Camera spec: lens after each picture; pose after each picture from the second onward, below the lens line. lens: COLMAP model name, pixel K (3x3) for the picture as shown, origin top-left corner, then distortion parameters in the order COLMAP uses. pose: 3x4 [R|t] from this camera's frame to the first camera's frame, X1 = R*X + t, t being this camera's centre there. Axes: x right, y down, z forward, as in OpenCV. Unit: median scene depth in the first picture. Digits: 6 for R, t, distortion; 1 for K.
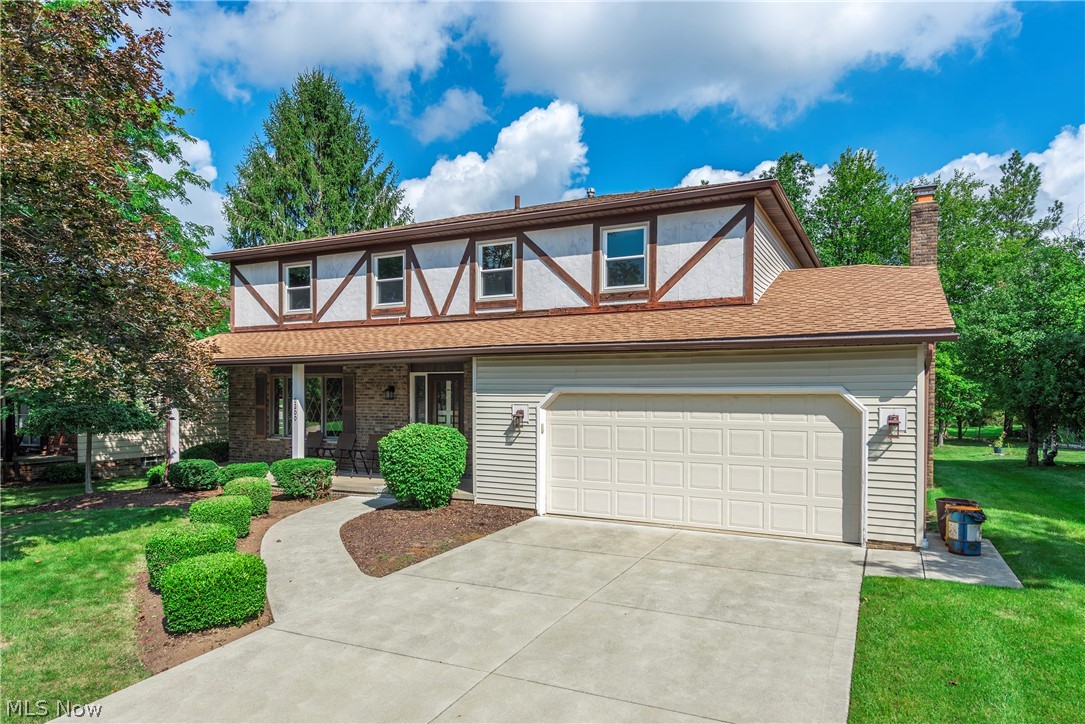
lens RADIAL K [[676.0, 0, 532.7], [0, 676.0, 396.4], [0, 0, 1]] dist [0.023826, -0.000261]
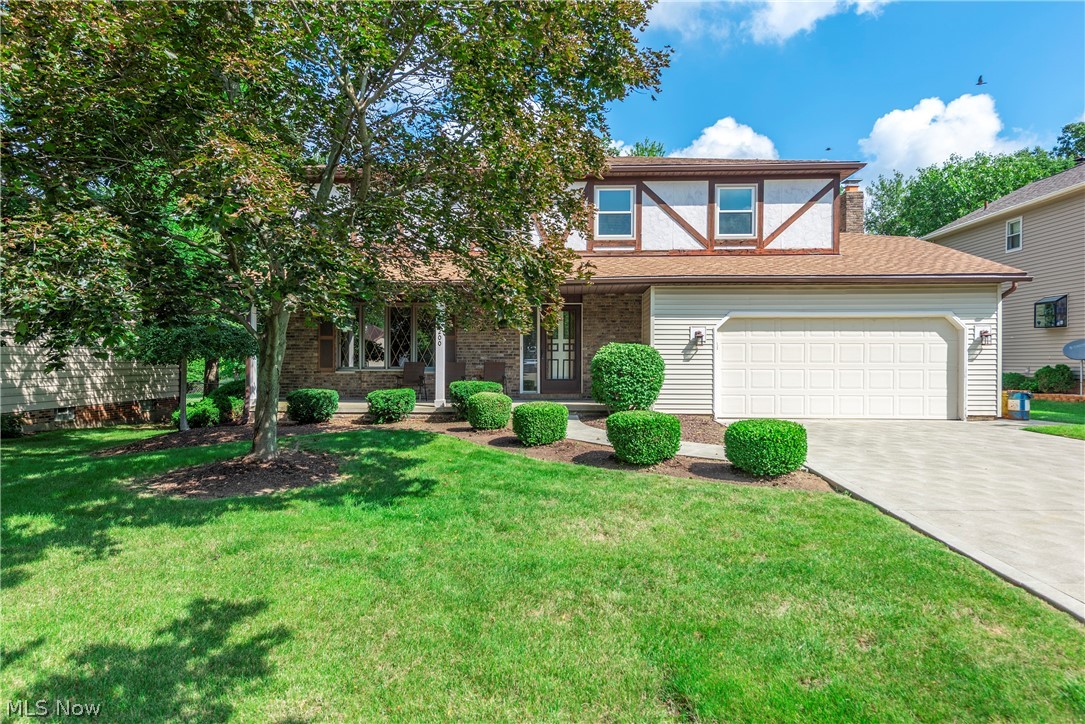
lens RADIAL K [[683.2, 0, 542.6], [0, 683.2, 356.8], [0, 0, 1]] dist [0.002124, 0.000453]
pose [[0.910771, 0.000419, 0.412911, -0.706703], [0.003679, 0.999952, -0.009131, 0.069449], [-0.412895, 0.009835, 0.910726, 0.023503]]
